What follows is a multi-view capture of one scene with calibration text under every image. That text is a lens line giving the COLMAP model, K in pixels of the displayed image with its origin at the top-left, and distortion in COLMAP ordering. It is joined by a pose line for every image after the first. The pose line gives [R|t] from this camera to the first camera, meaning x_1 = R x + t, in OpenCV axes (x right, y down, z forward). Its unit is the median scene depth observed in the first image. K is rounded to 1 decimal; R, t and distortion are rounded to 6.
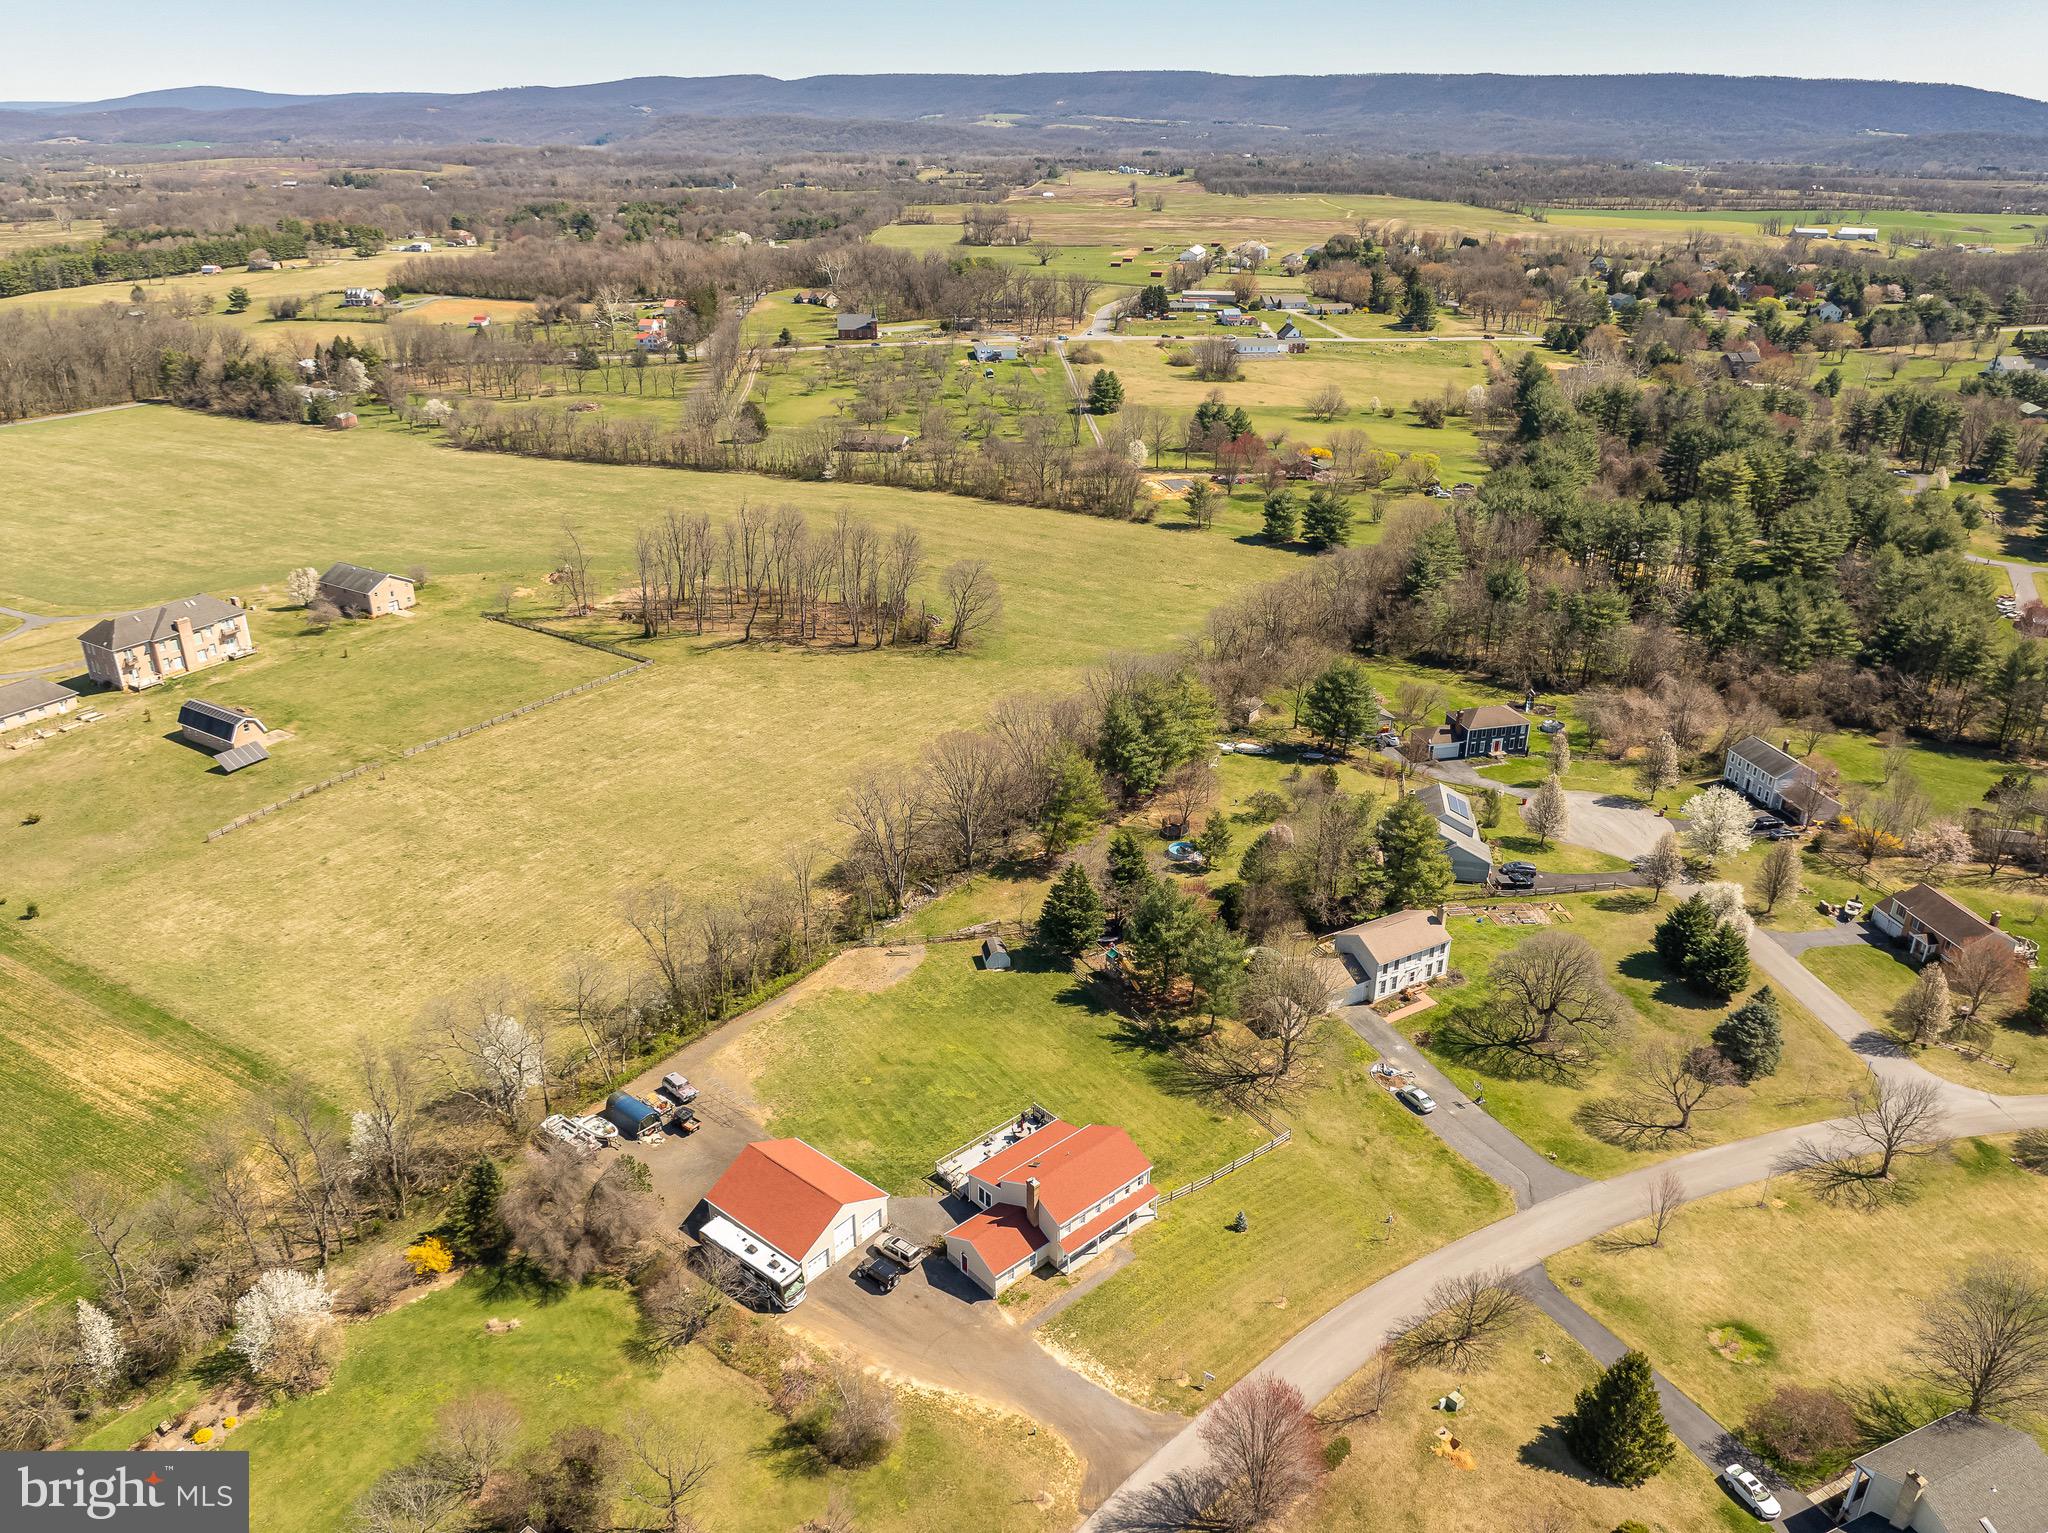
lens RADIAL K [[1452.5, 0, 1030.3], [0, 1452.5, 754.9], [0, 0, 1]] dist [-0.041179, 0.007916]
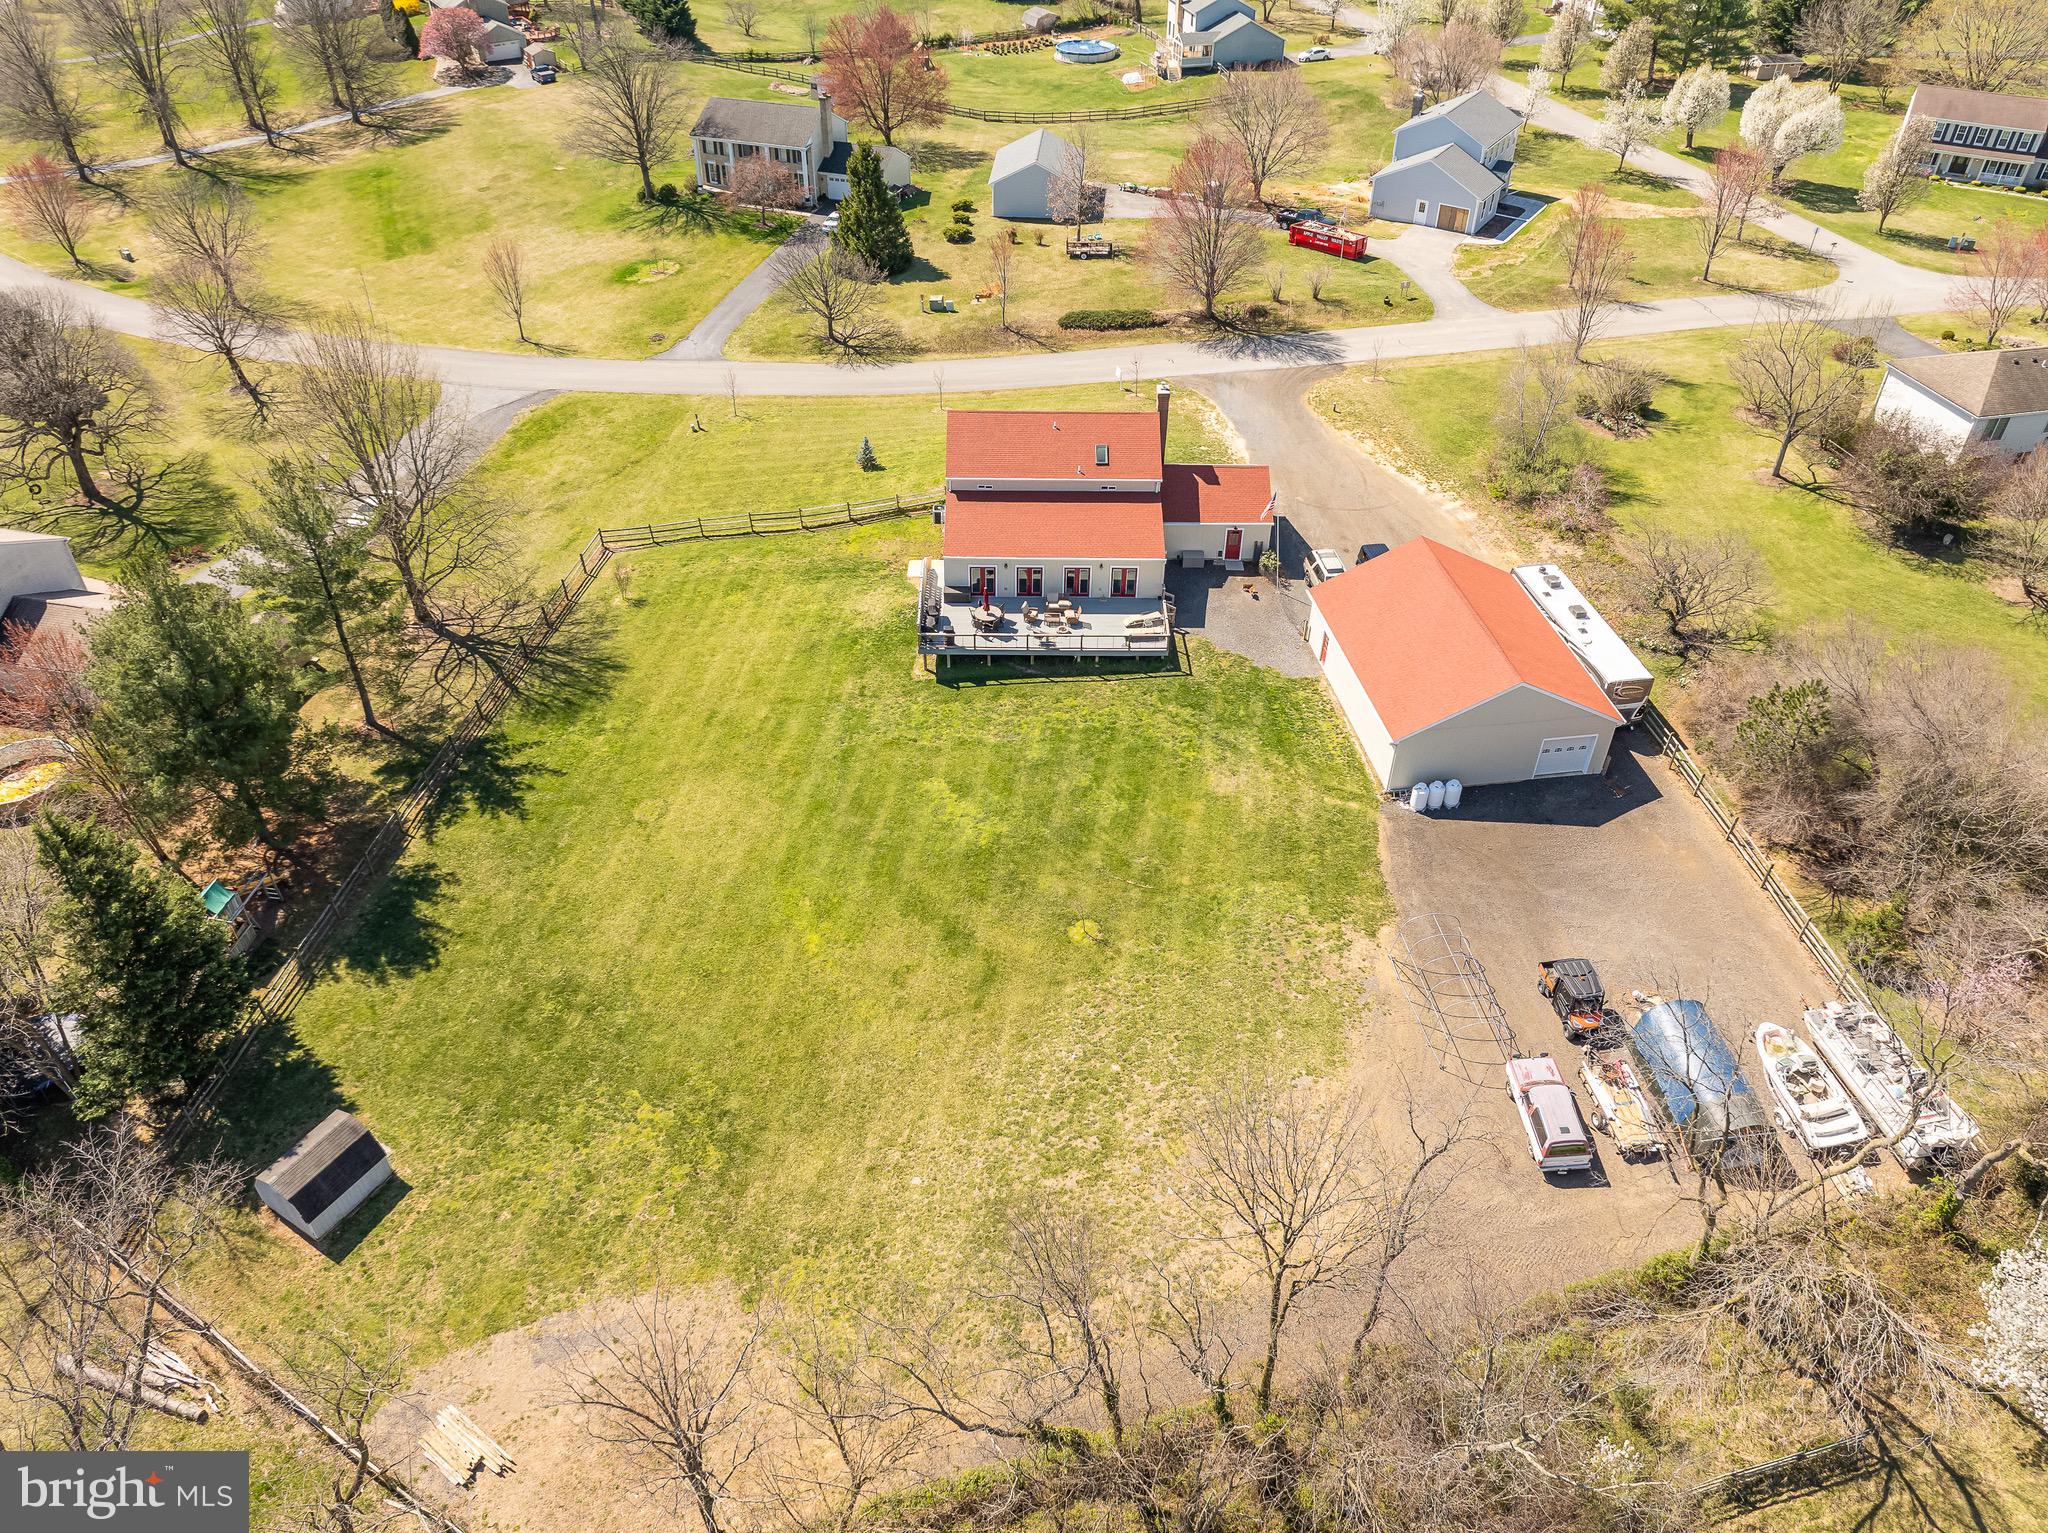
lens RADIAL K [[1452.5, 0, 1031.2], [0, 1452.5, 760.6], [0, 0, 1]] dist [-0.041179, 0.007916]
pose [[-0.744982, -0.427207, 0.512343, -0.232533], [0.259149, 0.522369, 0.812387, -0.100045], [-0.614690, 0.737987, -0.278445, 0.886561]]
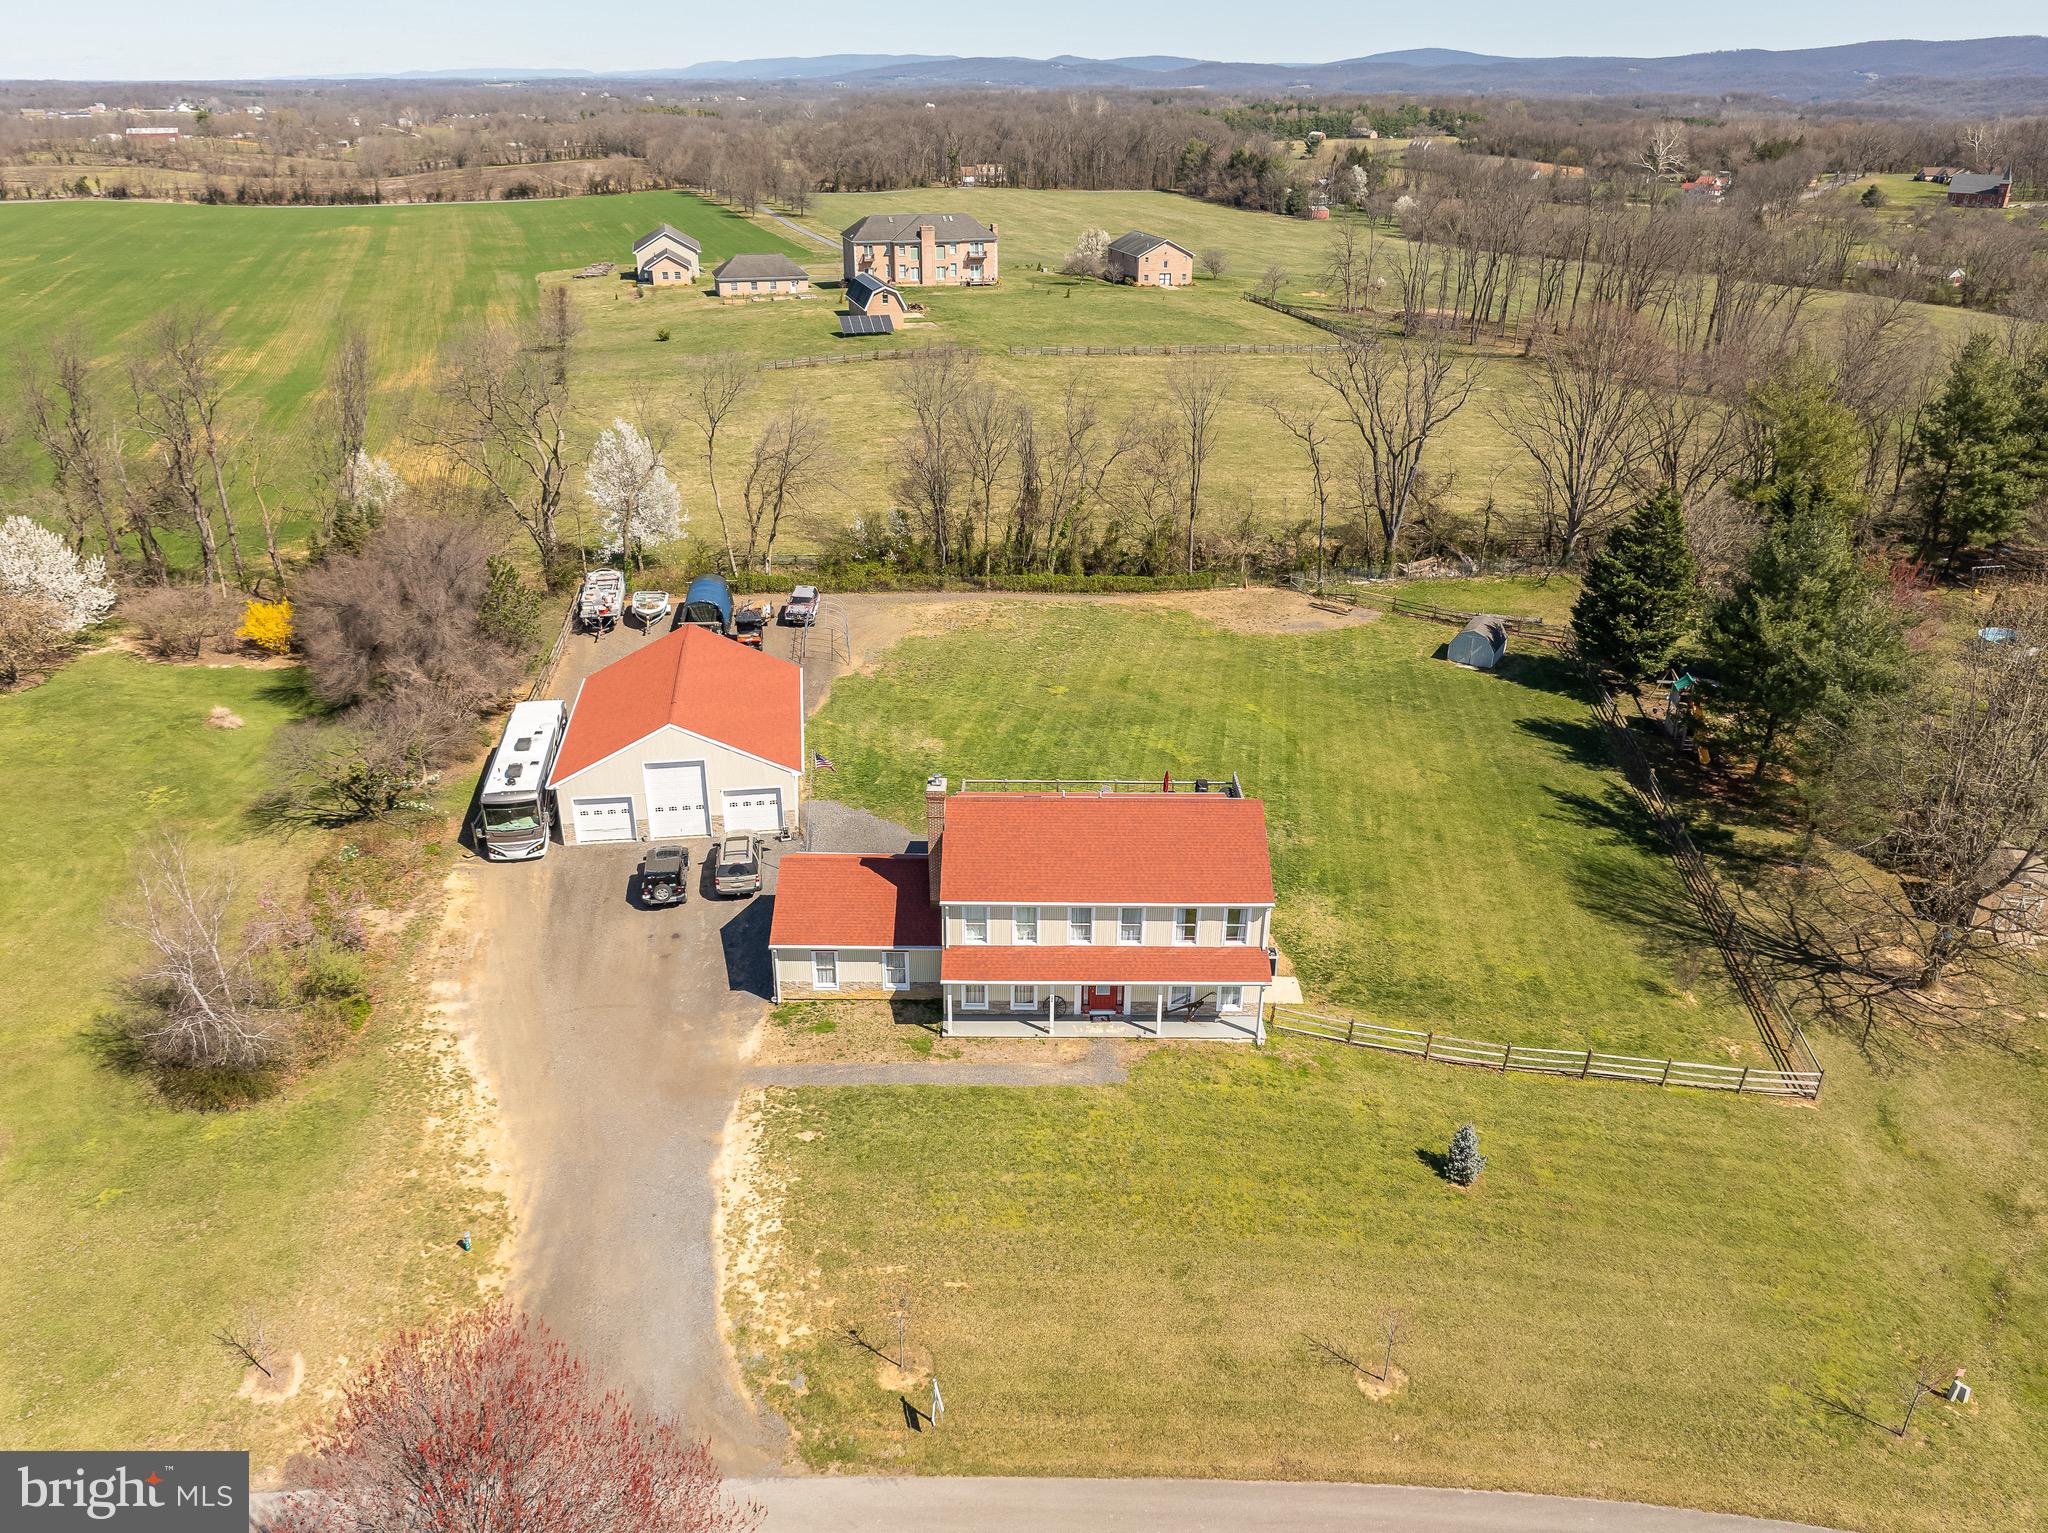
lens RADIAL K [[1452.5, 0, 1027.9], [0, 1452.5, 765.3], [0, 0, 1]] dist [-0.041179, 0.007916]
pose [[0.741928, 0.291372, -0.603859, 0.178739], [-0.277830, 0.953279, 0.118618, 0.155454], [0.610208, 0.079764, 0.788216, 0.459542]]
